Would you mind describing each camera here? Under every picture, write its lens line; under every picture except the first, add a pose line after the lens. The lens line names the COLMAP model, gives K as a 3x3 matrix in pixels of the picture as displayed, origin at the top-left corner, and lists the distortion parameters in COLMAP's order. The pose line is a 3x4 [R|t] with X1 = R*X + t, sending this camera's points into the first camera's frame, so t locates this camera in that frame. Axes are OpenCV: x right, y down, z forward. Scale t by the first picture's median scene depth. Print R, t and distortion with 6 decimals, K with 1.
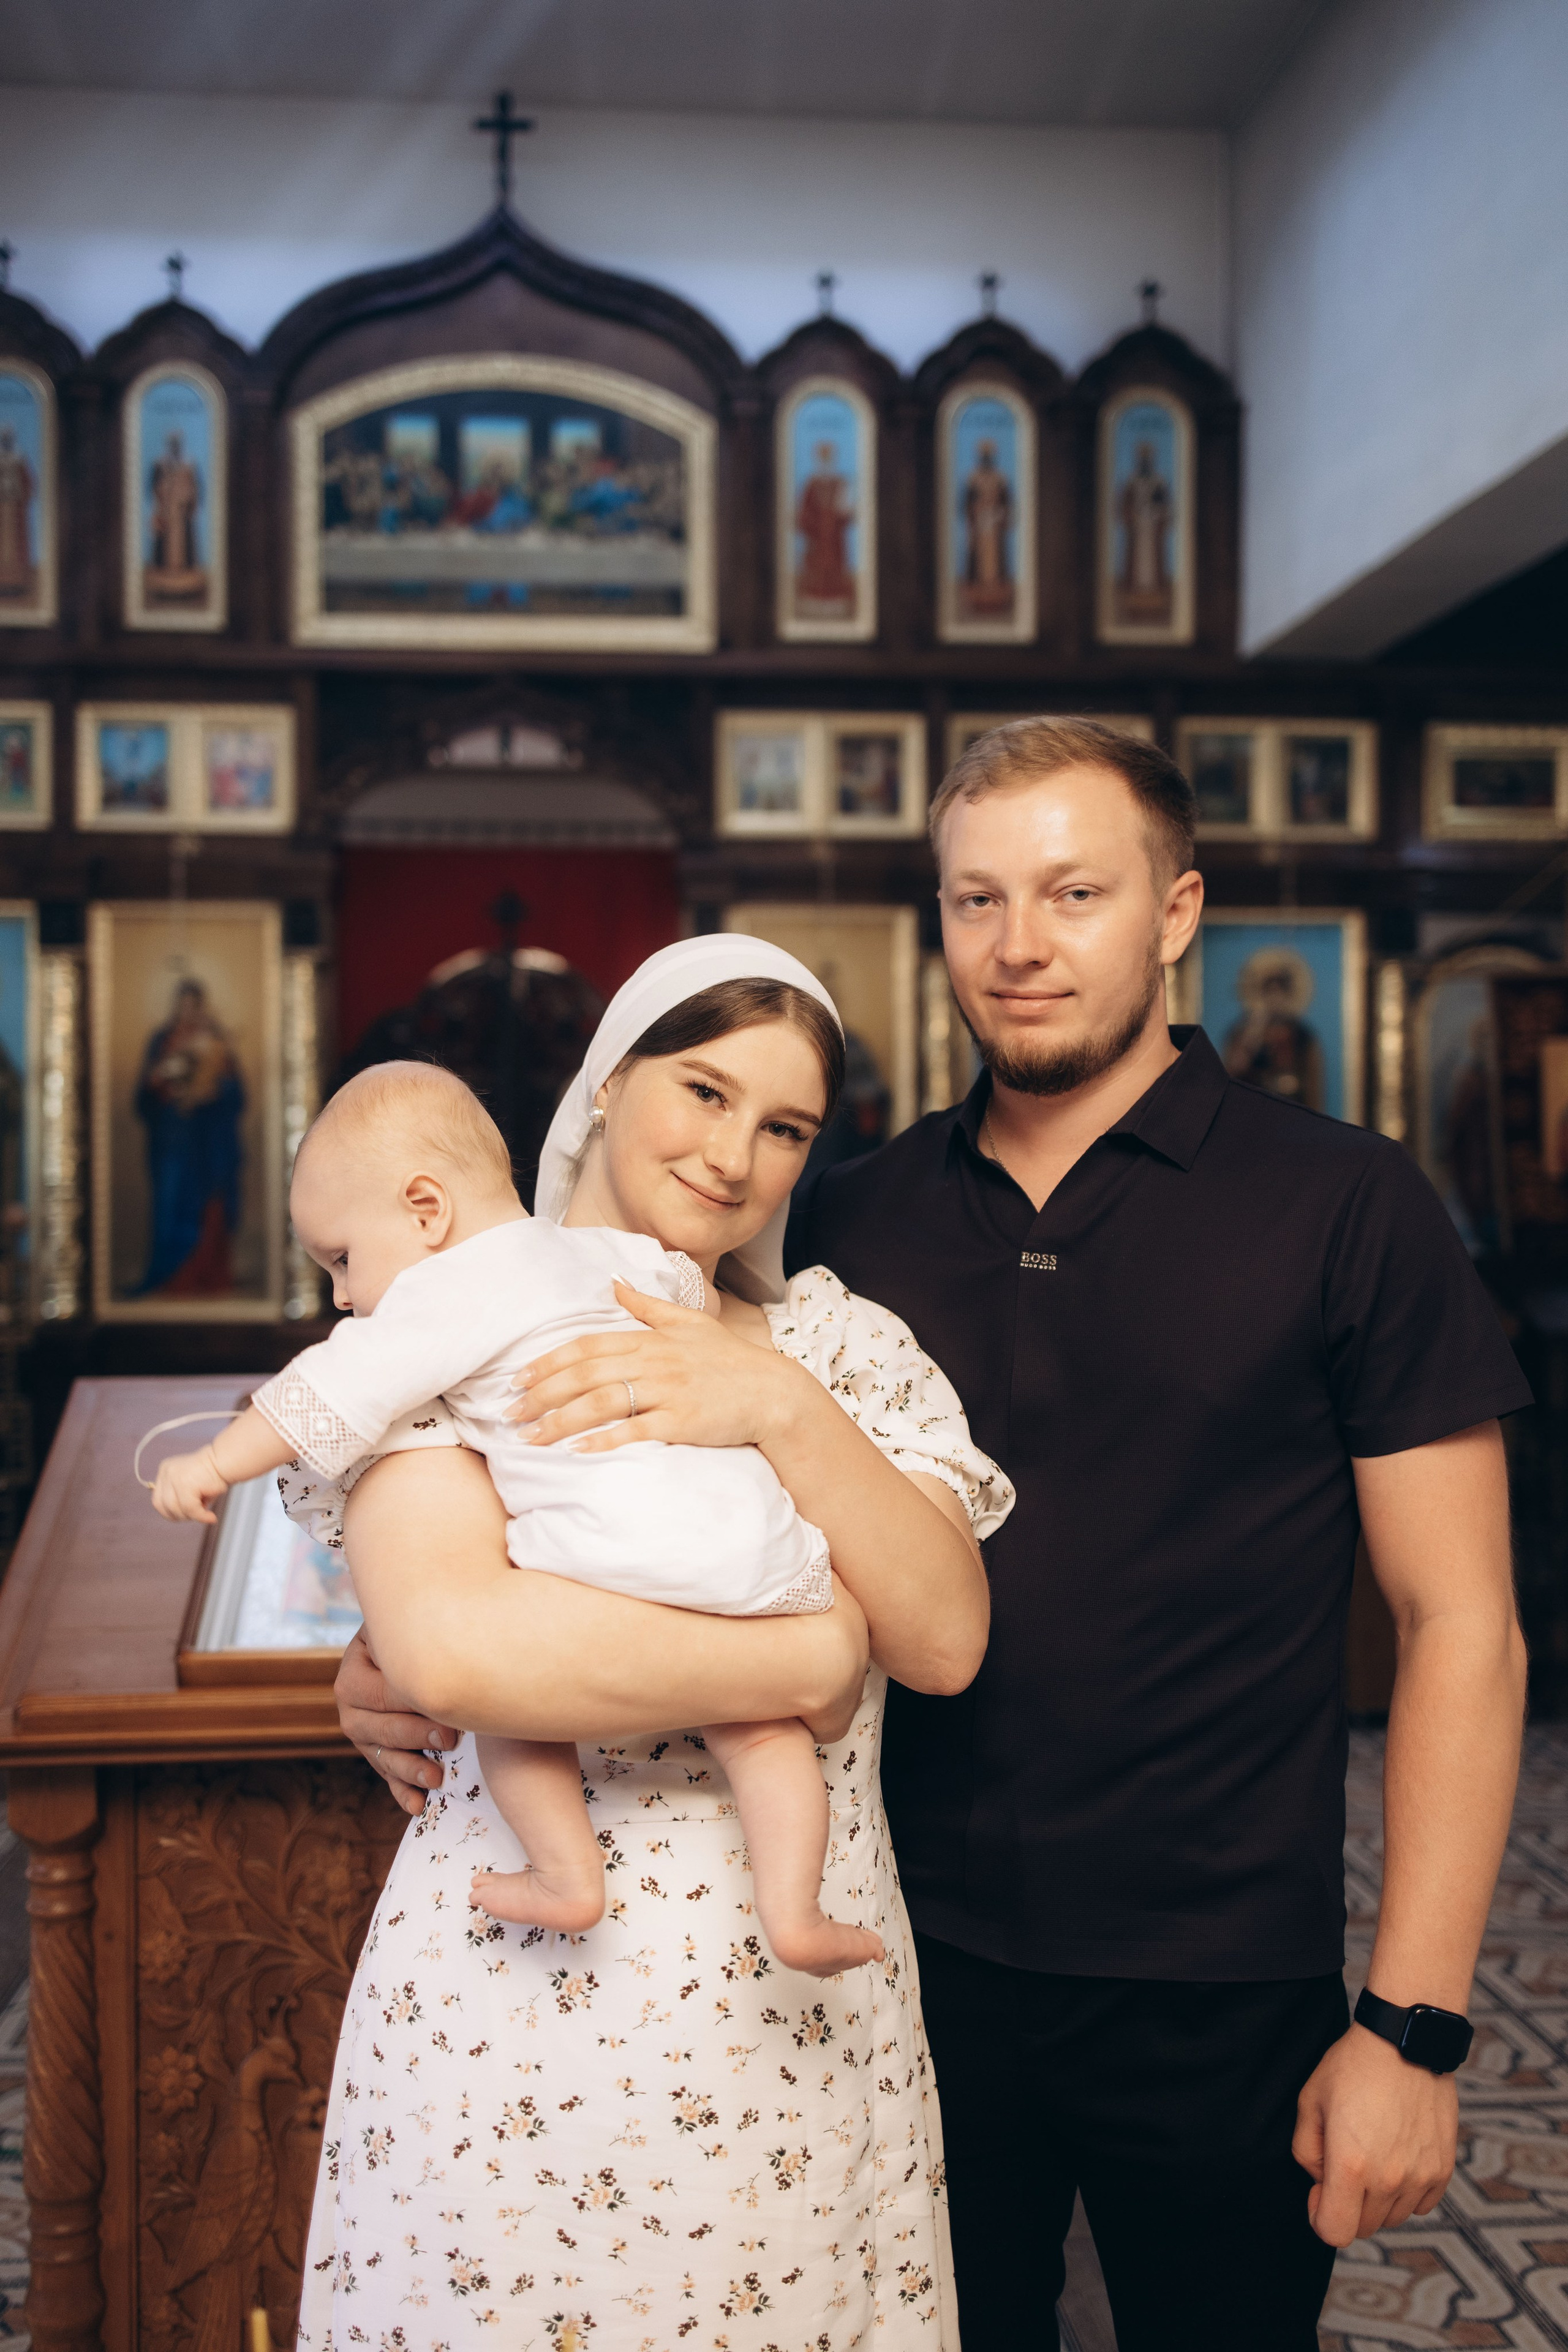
lens RADIAL K [[2262.9, 0, 783.6], [0, 2262.9, 1179.9], [0, 0, 1]] dist [0.003986, -0.003389]
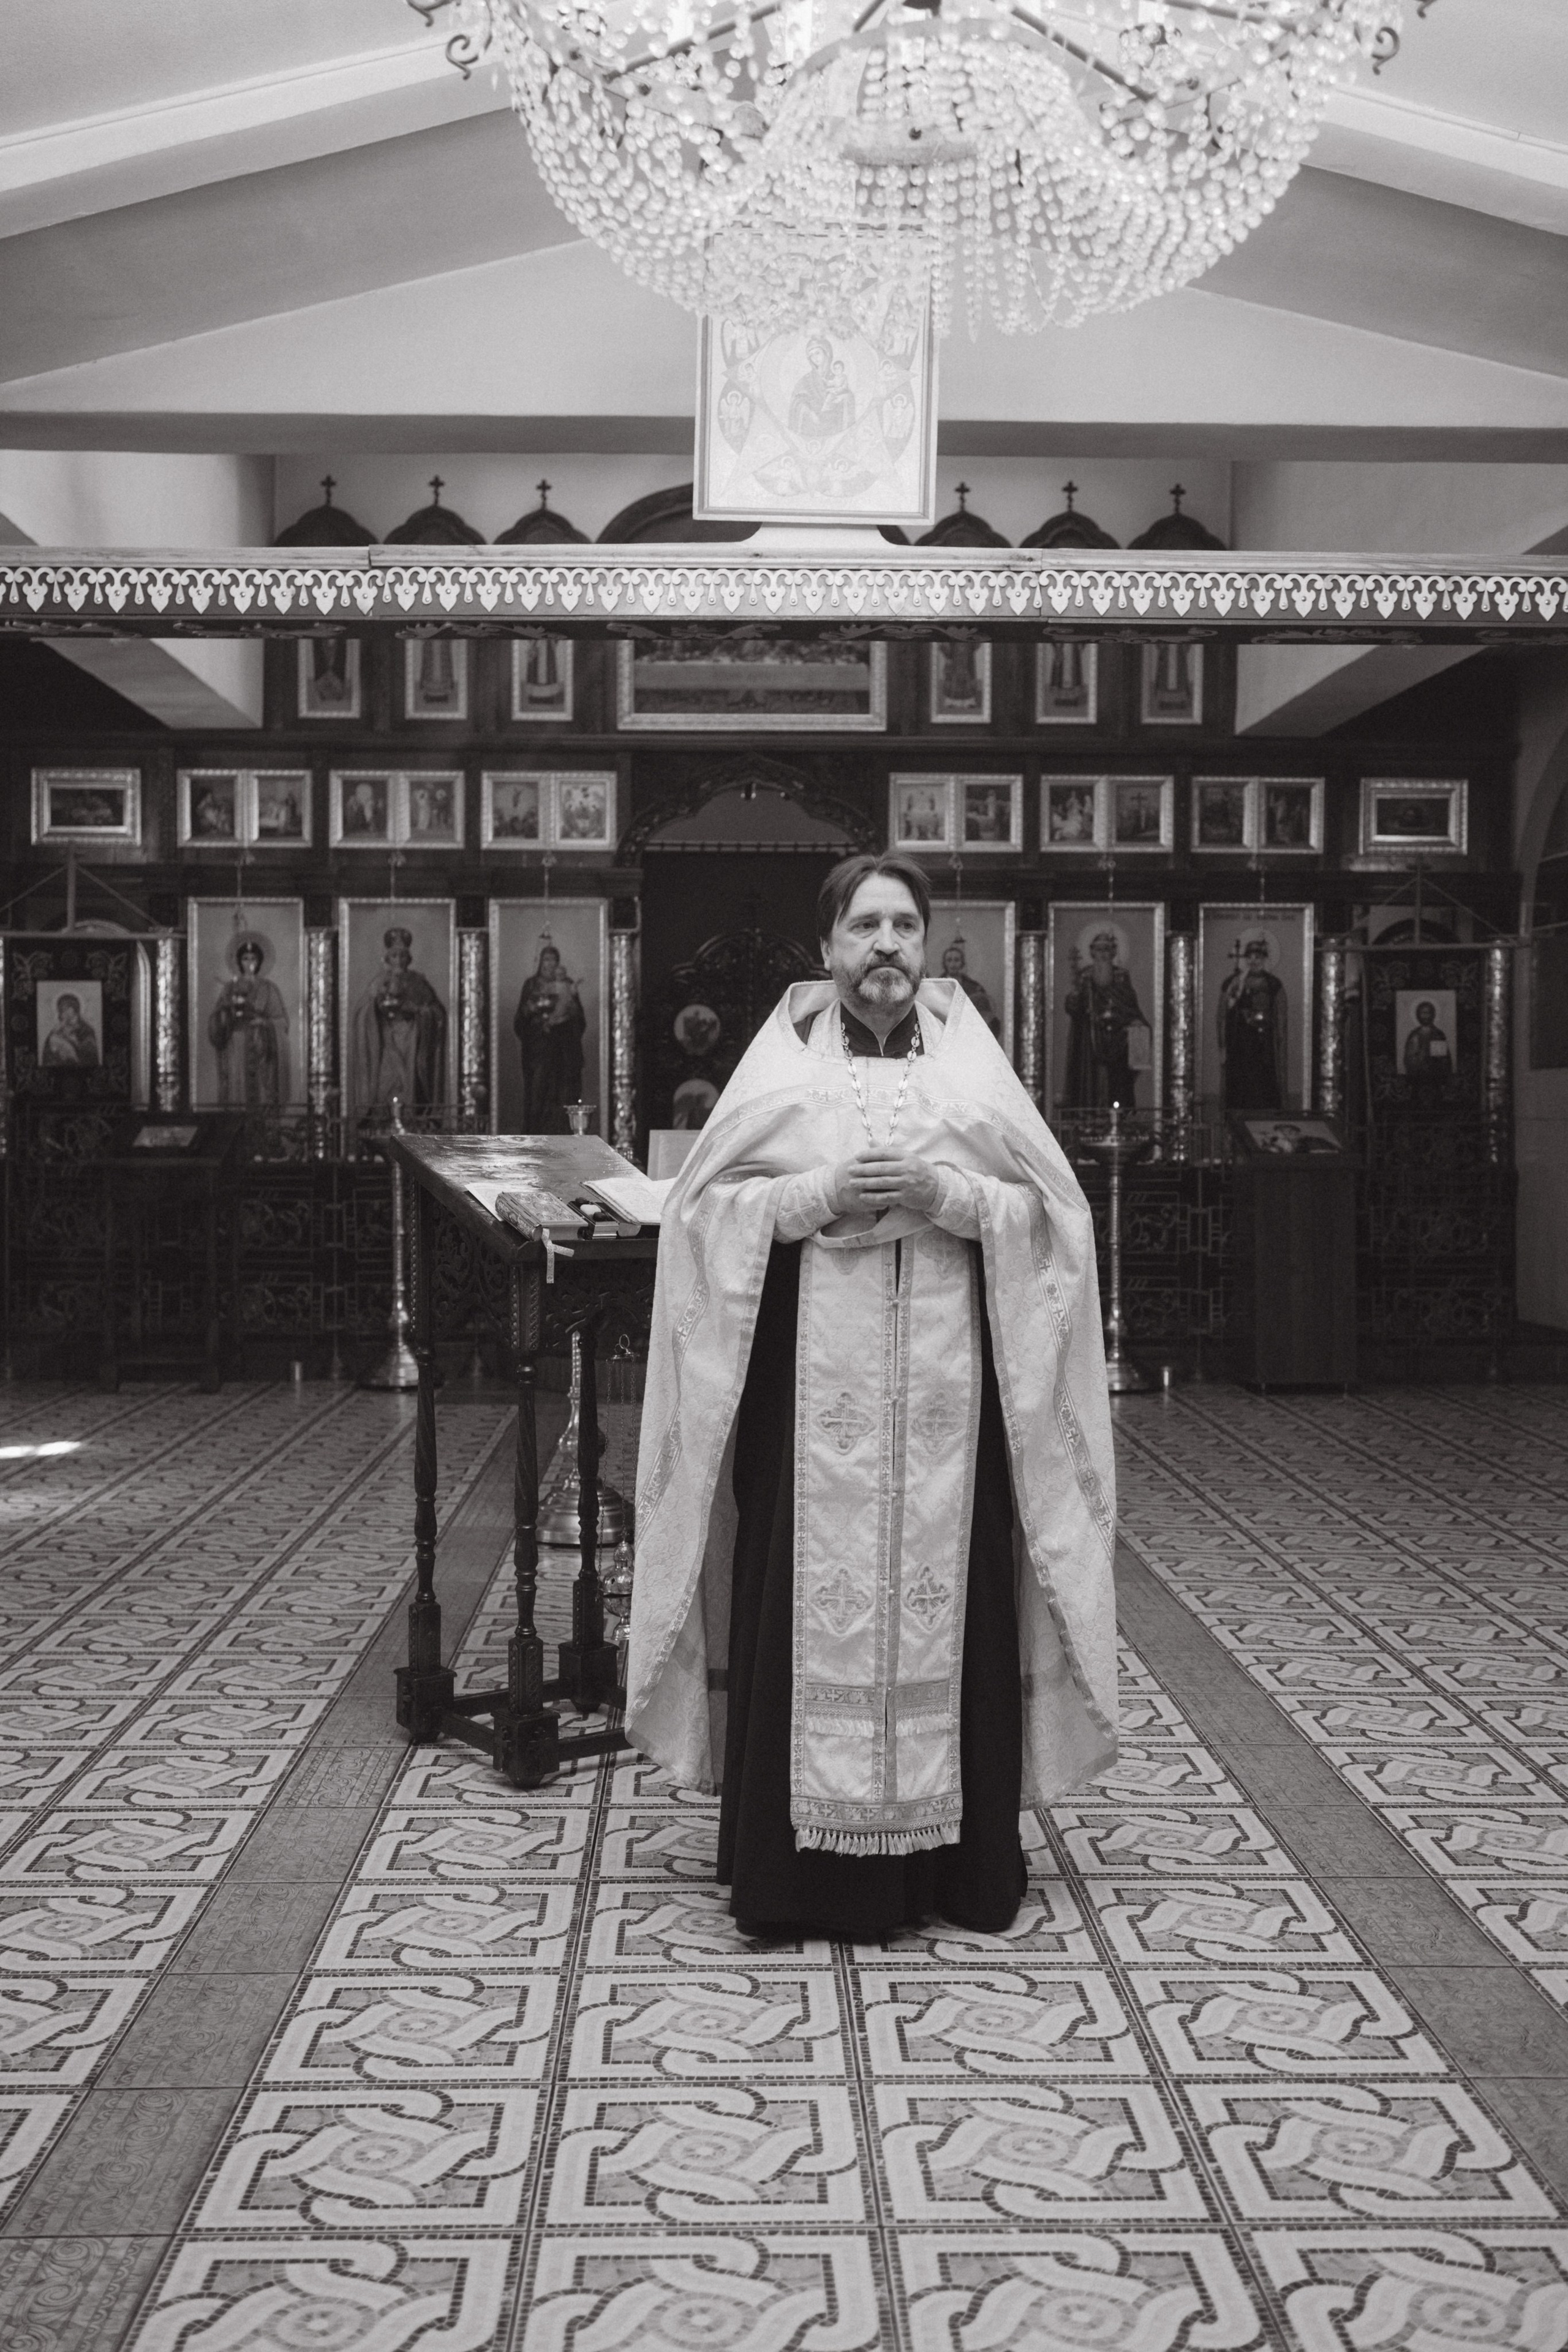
lens RADIAL K [[2419.5, 0, 775.9], [0, 2419.5, 1163.0], [0, 0, 1]] dist [-0.022550, 0.090384]
pose [[0.997405, 0.009162, -0.071412, 0.013976], [-0.007645, 0.999740, 0.021487, 0.023792], [0.071591, -0.020885, 0.997215, -0.649550]]
